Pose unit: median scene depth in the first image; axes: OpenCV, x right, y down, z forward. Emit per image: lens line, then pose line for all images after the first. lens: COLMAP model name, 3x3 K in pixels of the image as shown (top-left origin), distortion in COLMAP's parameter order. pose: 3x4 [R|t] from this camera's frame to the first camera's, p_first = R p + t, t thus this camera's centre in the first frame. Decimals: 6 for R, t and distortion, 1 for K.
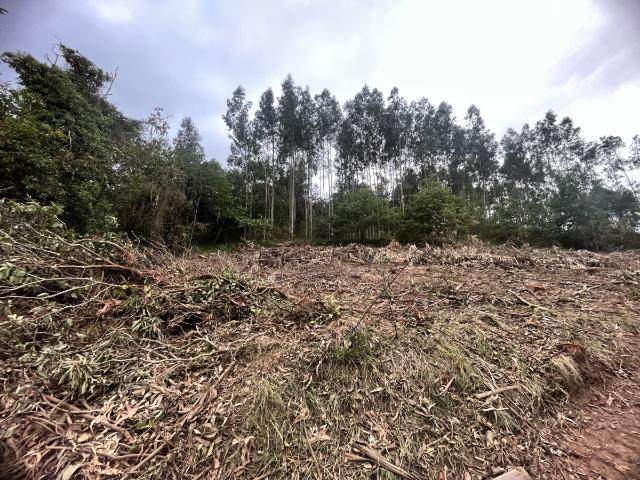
lens RADIAL K [[265.1, 0, 313.7], [0, 265.1, 240.9], [0, 0, 1]] dist [-0.002644, -0.000134]
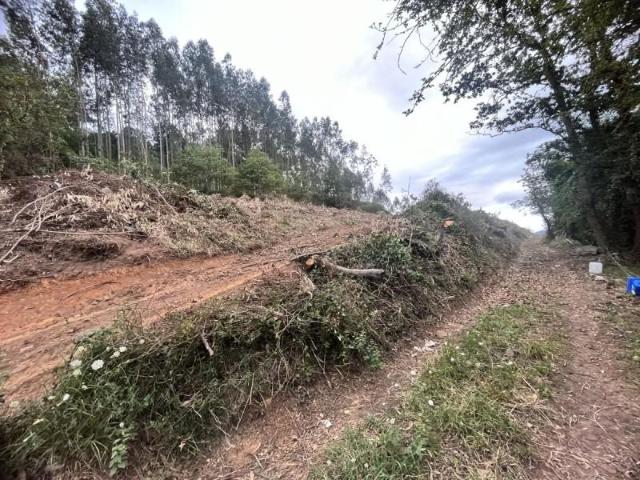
lens RADIAL K [[520.5, 0, 315.5], [0, 520.5, 241.6], [0, 0, 1]] dist [0.012659, -0.001973]
pose [[0.748163, 0.019867, 0.663218, -0.977996], [-0.086233, 0.993986, 0.067503, 0.022998], [-0.657888, -0.107694, 0.745376, -1.085971]]
